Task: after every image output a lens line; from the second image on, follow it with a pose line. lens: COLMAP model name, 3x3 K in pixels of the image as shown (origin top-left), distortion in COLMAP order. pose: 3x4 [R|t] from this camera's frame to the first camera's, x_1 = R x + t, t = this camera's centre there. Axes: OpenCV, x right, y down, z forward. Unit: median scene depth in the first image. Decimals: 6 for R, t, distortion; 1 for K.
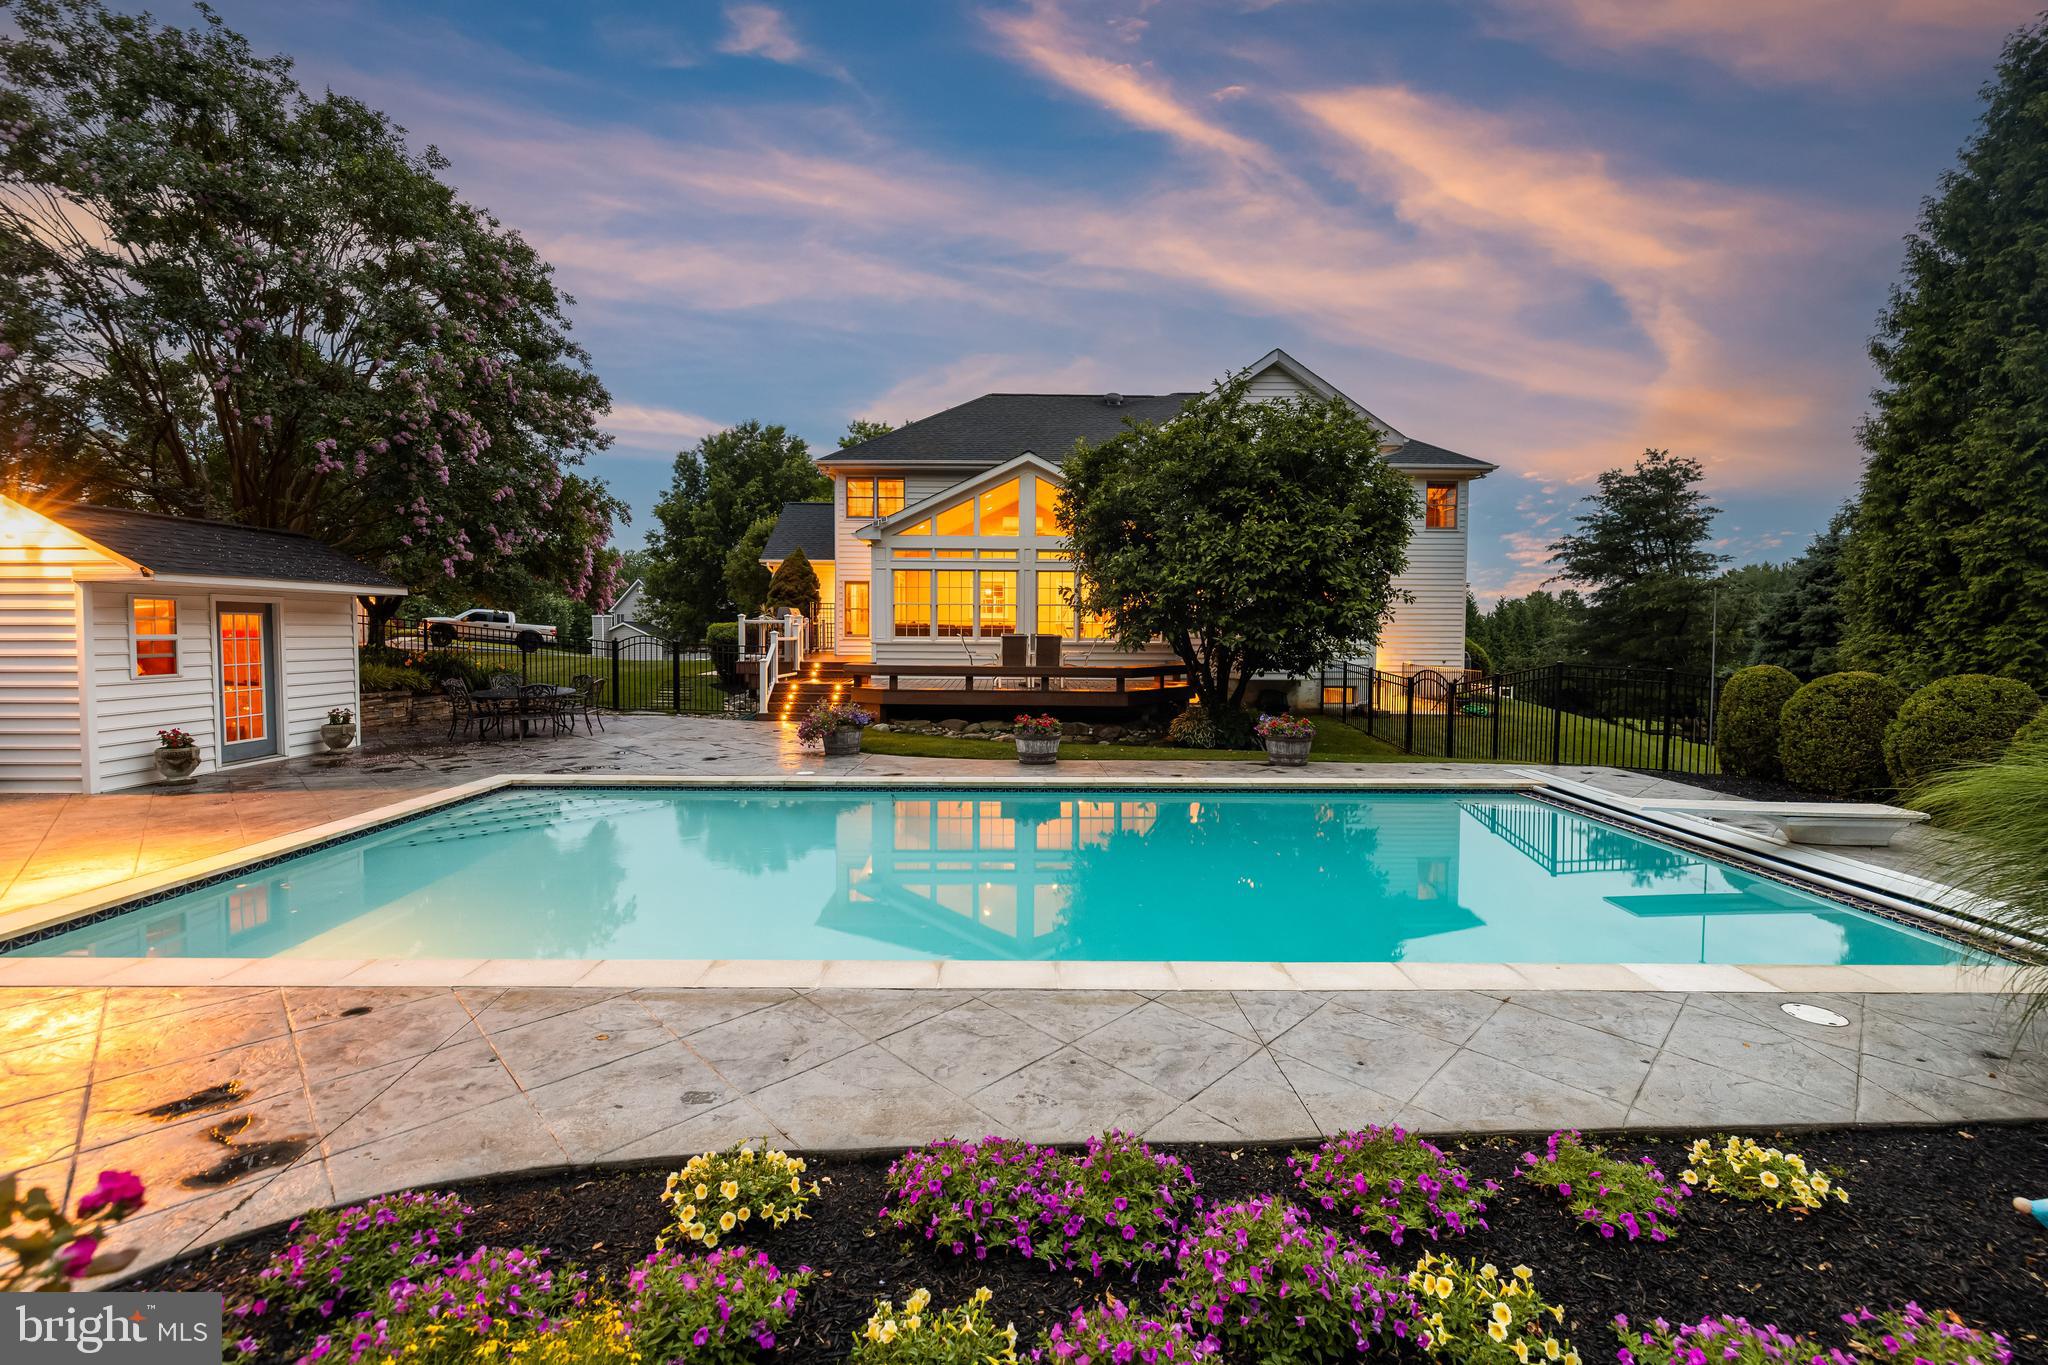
lens RADIAL K [[875.9, 0, 1005.2], [0, 875.9, 668.9], [0, 0, 1]] dist [-0.000527, -0.000061]
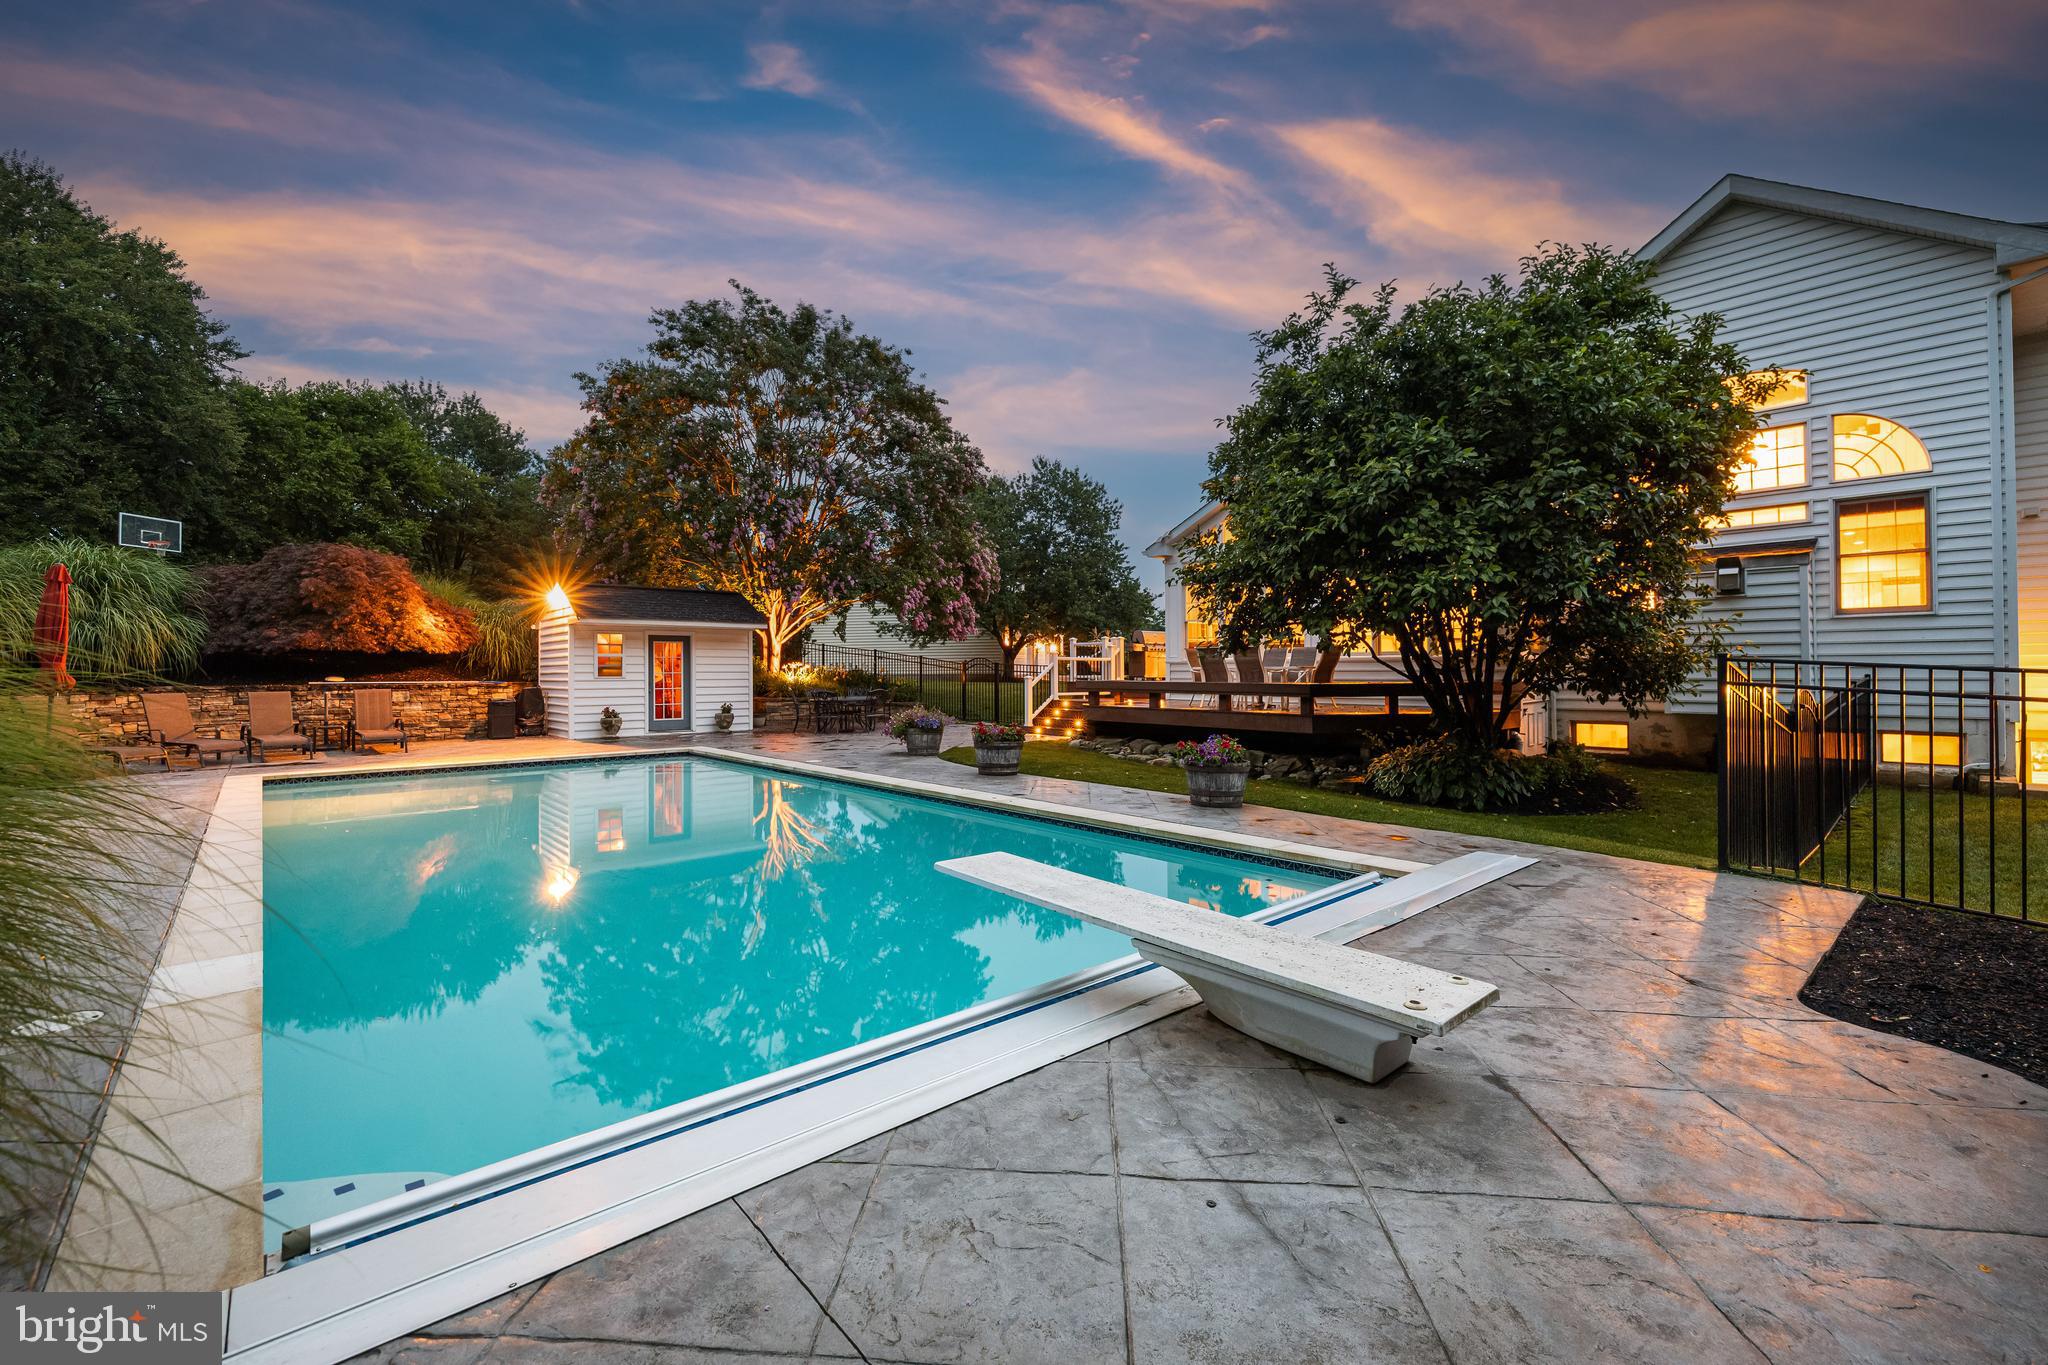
lens RADIAL K [[875.9, 0, 1005.2], [0, 875.9, 668.9], [0, 0, 1]] dist [-0.000527, -0.000061]
pose [[0.649814, -0.008128, -0.760050, 0.449153], [-0.024802, 0.999184, -0.031891, 0.013669], [0.759689, 0.039574, 0.649082, 0.230771]]
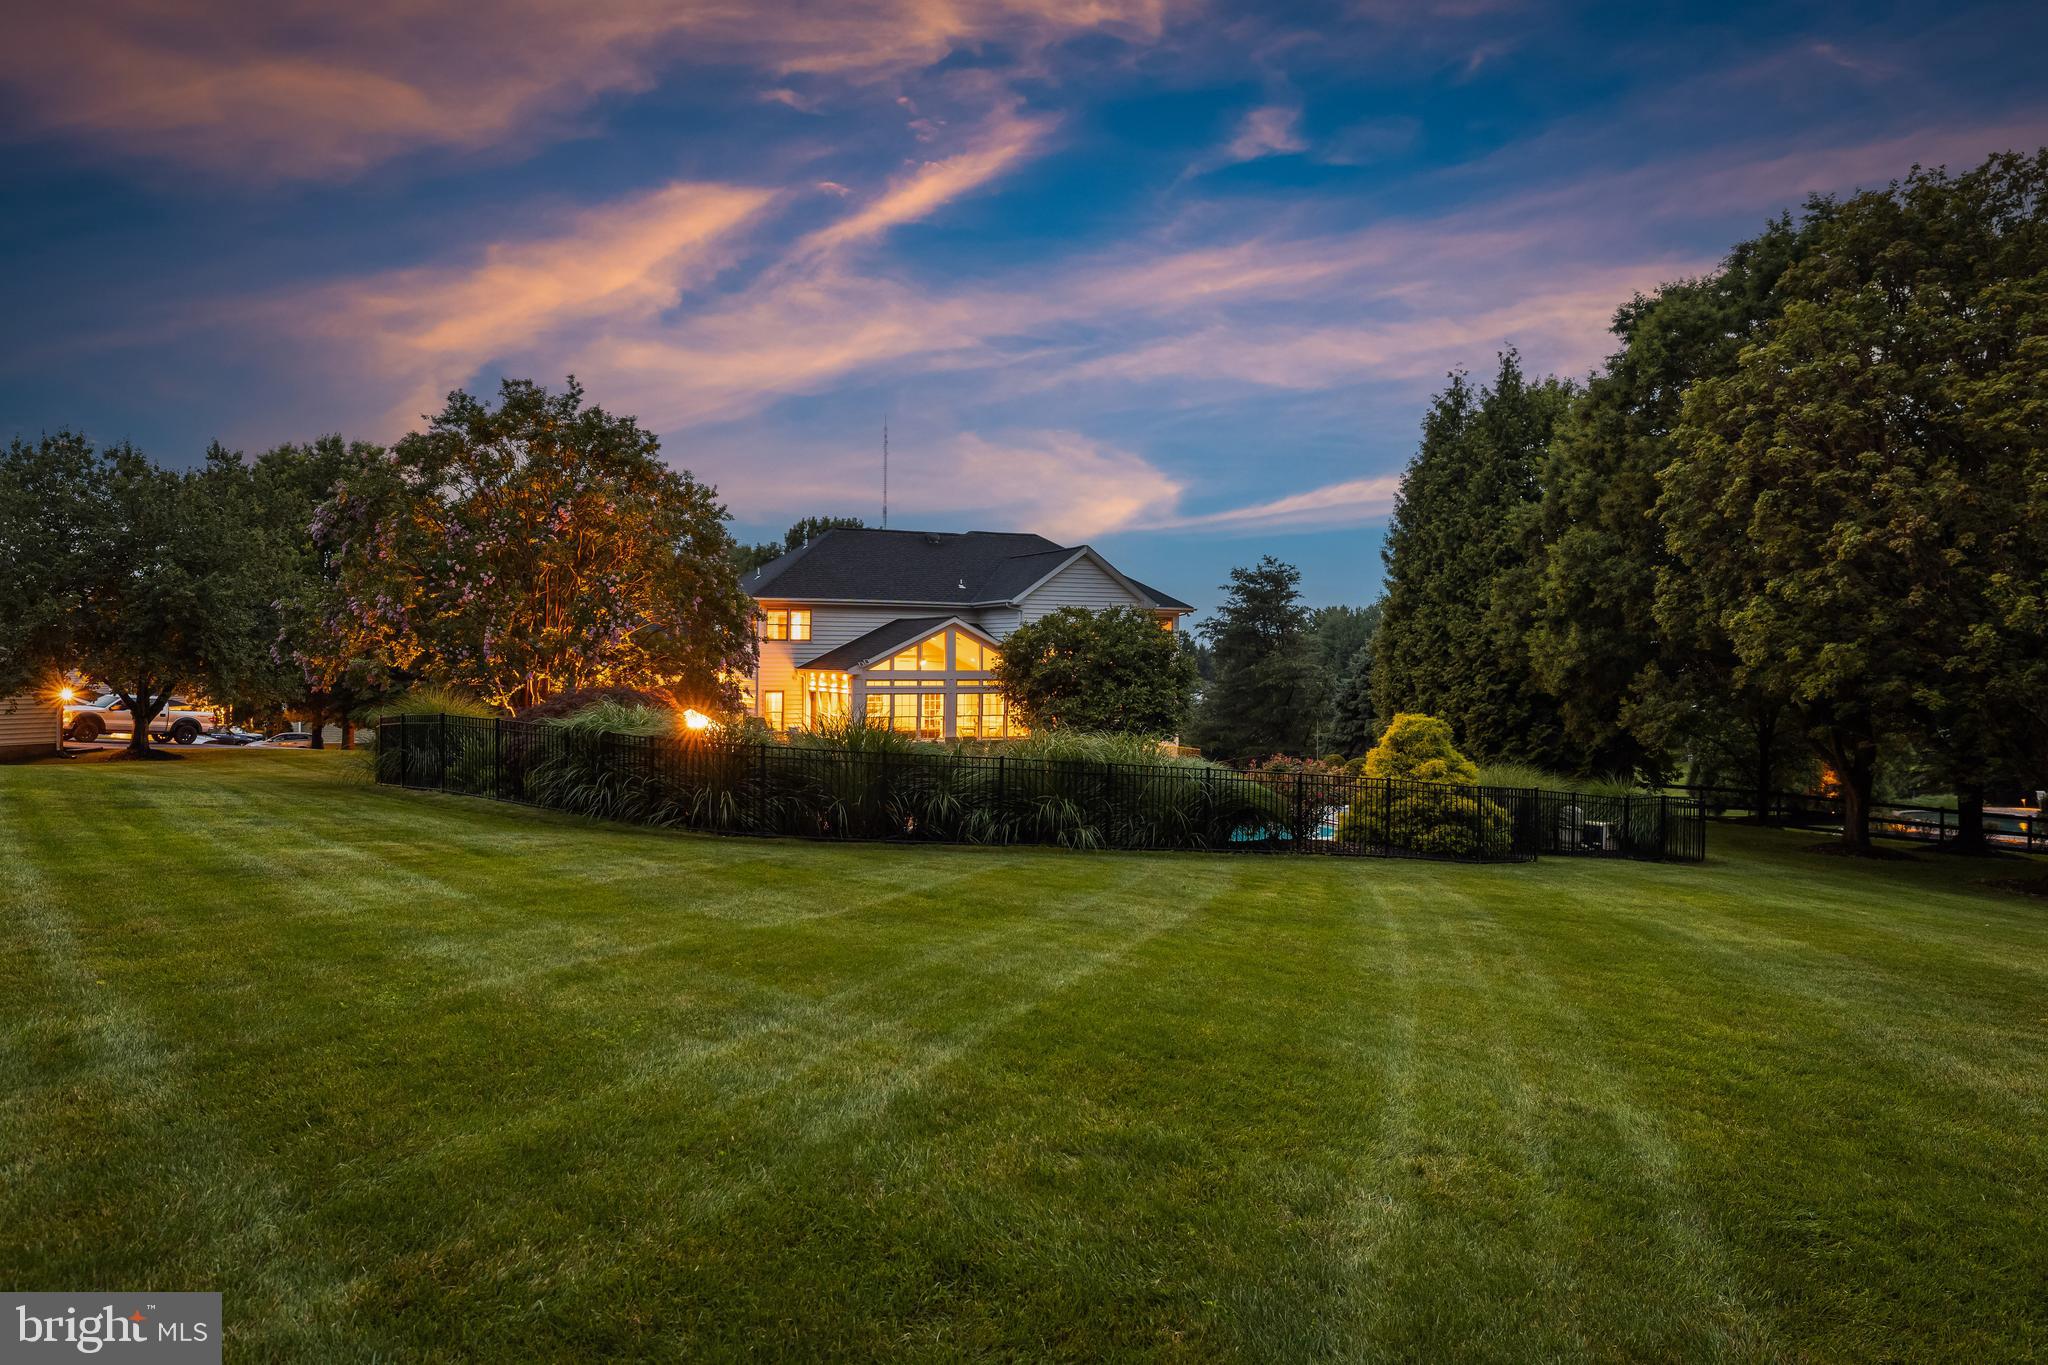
lens RADIAL K [[1289.5, 0, 1024.0], [0, 1289.5, 682.5], [0, 0, 1]] dist [-0.000184, -0.000002]
pose [[0.893013, -0.009071, 0.449939, -0.858343], [0.019736, 0.999624, -0.019018, -0.085739], [-0.449597, 0.025864, 0.892857, -1.032983]]
